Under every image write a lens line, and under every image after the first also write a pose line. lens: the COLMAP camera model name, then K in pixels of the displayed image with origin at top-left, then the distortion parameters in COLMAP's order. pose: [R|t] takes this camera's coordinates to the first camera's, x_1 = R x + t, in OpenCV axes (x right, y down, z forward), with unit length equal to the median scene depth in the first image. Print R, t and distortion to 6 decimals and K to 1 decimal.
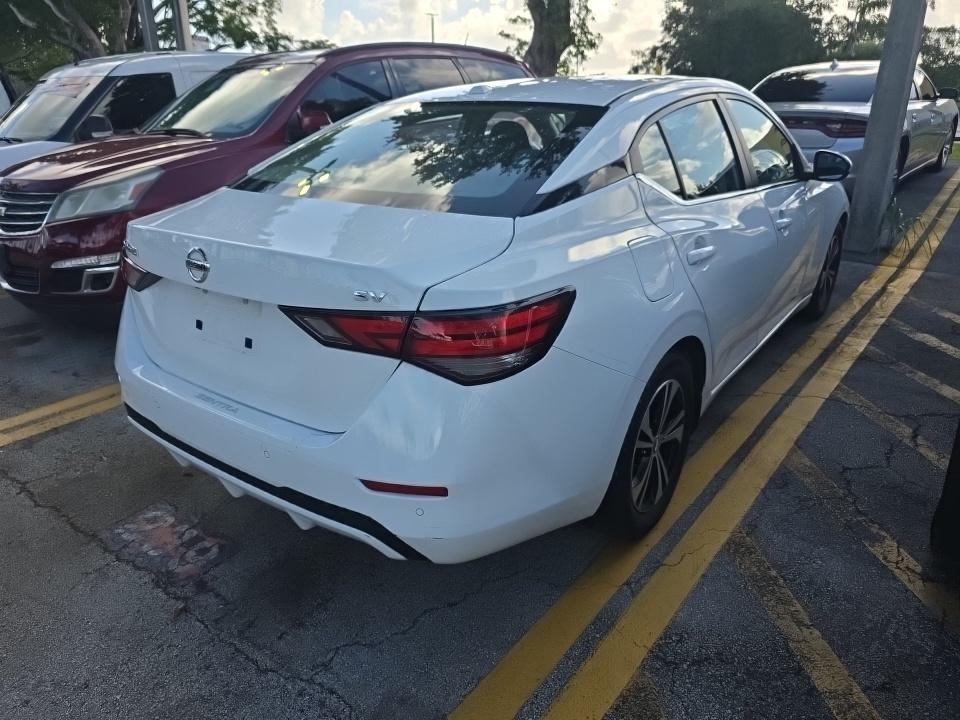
lens RADIAL K [[651.0, 0, 492.4], [0, 651.0, 385.9], [0, 0, 1]] dist [0.035254, -0.027028]
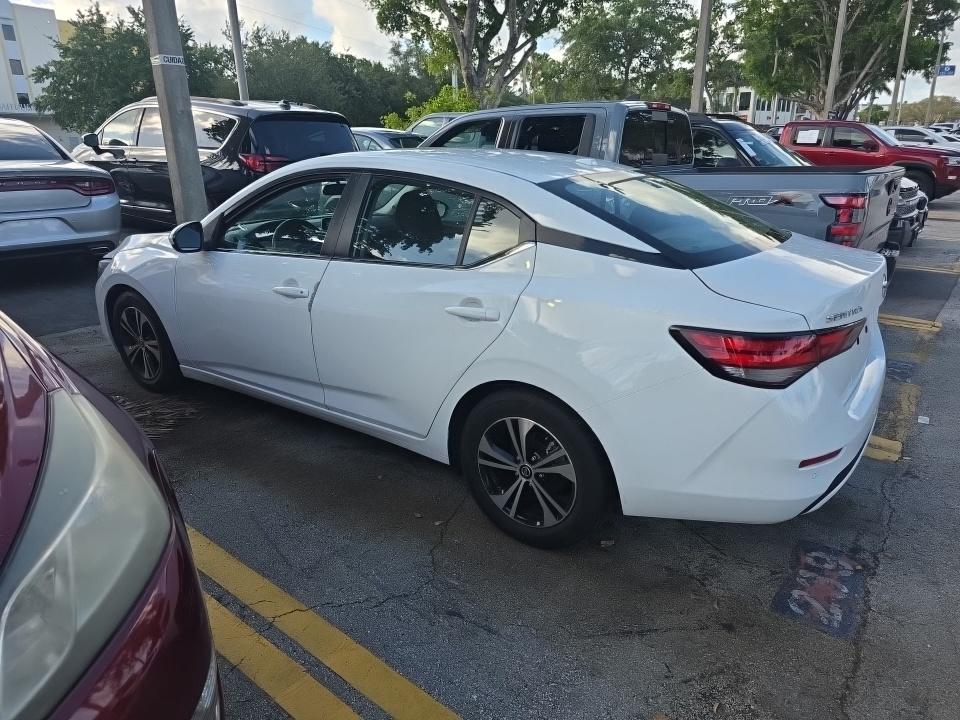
lens RADIAL K [[651.0, 0, 483.9], [0, 651.0, 353.1], [0, 0, 1]] dist [0.035254, -0.027028]
pose [[-0.014920, -0.303550, 0.952699, -1.323565], [0.400272, 0.871315, 0.283888, -0.577245], [-0.916275, 0.385574, 0.108502, 1.198447]]
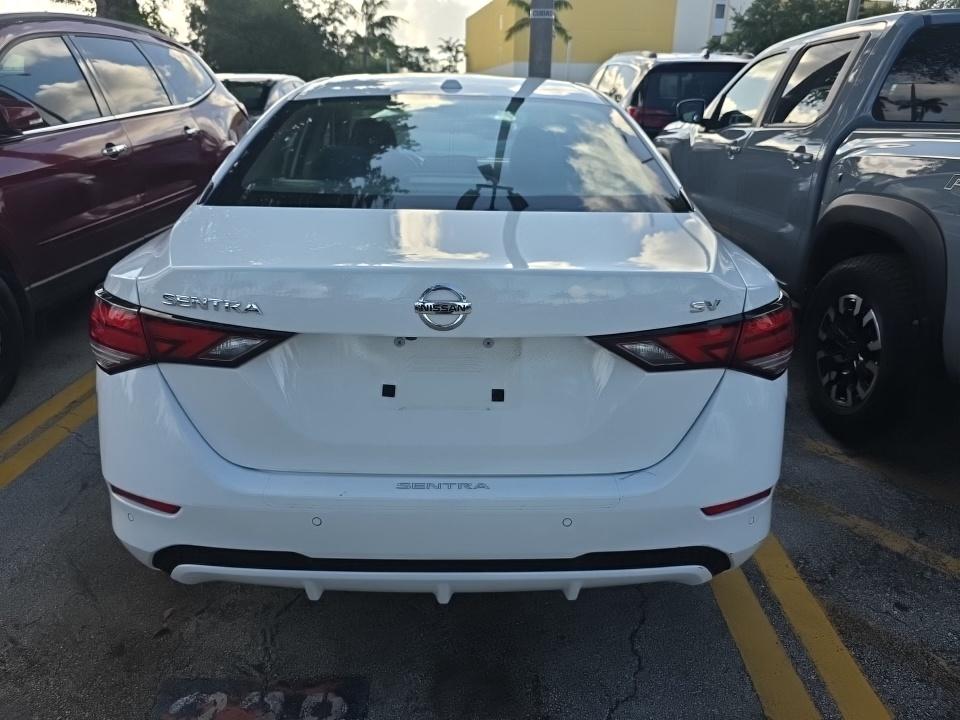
lens RADIAL K [[651.0, 0, 484.7], [0, 651.0, 362.8], [0, 0, 1]] dist [0.035254, -0.027028]
pose [[0.795035, -0.199725, 0.572739, -0.599878], [0.217933, 0.975240, 0.037566, -0.099277], [-0.566061, 0.094953, 0.818877, 0.261249]]
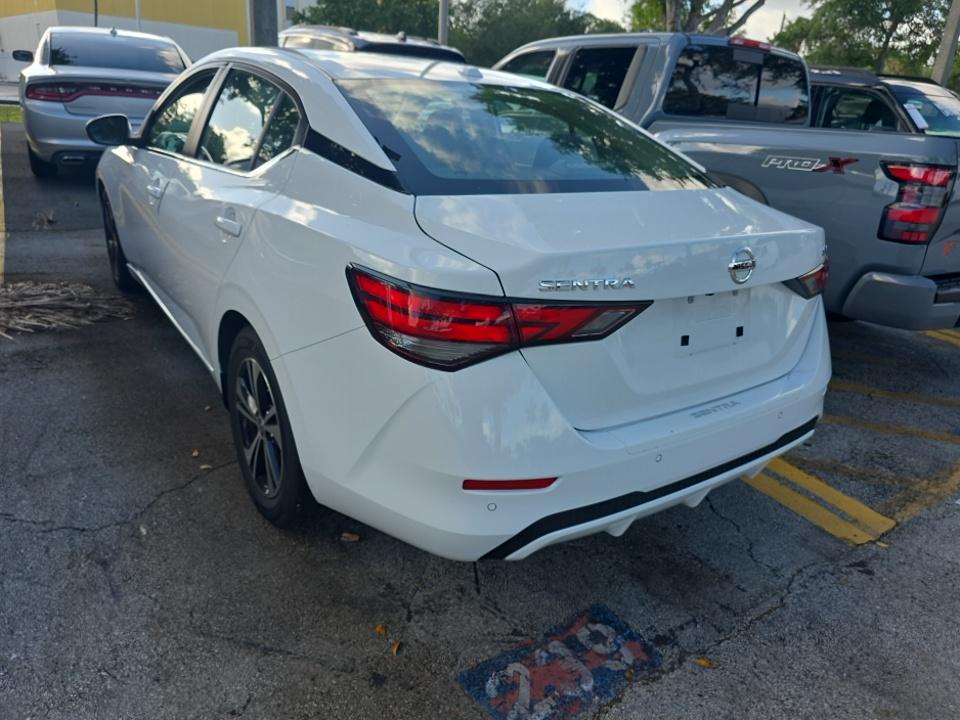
lens RADIAL K [[651.0, 0, 485.3], [0, 651.0, 361.5], [0, 0, 1]] dist [0.035254, -0.027028]
pose [[0.323630, -0.324717, 0.888720, -1.034205], [0.309301, 0.923972, 0.224964, -0.272270], [-0.894202, 0.202077, 0.399460, 0.690452]]
